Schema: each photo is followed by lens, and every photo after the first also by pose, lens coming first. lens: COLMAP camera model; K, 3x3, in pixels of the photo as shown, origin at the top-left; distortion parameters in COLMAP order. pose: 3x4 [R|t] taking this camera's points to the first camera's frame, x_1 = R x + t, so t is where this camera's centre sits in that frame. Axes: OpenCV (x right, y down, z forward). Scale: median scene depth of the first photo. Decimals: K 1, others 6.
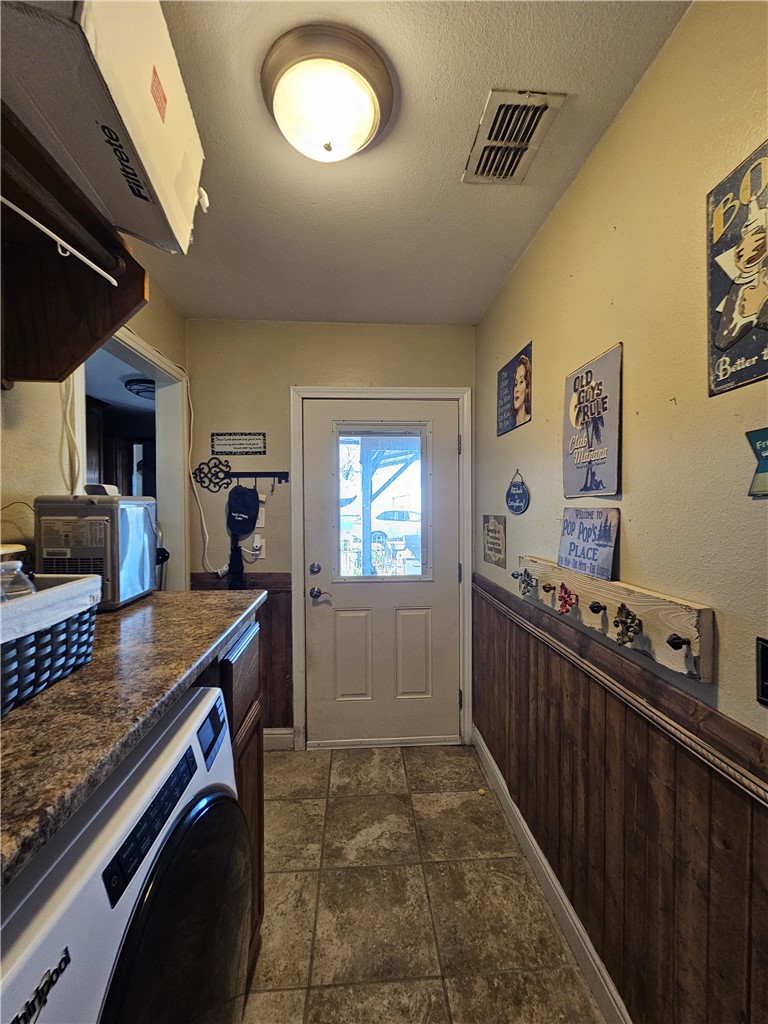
lens RADIAL K [[419.4, 0, 384.0], [0, 419.4, 512.0], [0, 0, 1]] dist [-0.001653, -0.000286]
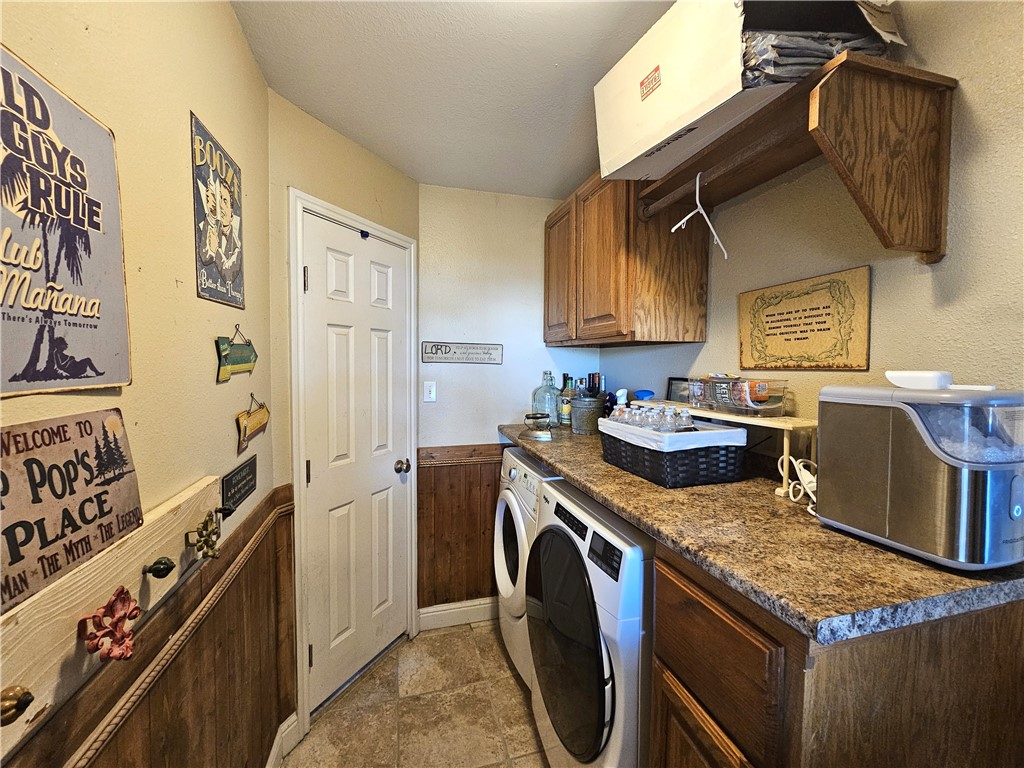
lens RADIAL K [[419.4, 0, 512.0], [0, 419.4, 384.0], [0, 0, 1]] dist [-0.001653, -0.000286]
pose [[-0.979675, 0.001257, -0.200585, 0.116256], [-0.011872, 0.997864, 0.064238, -0.083593], [0.200237, 0.065314, -0.977568, 1.590794]]
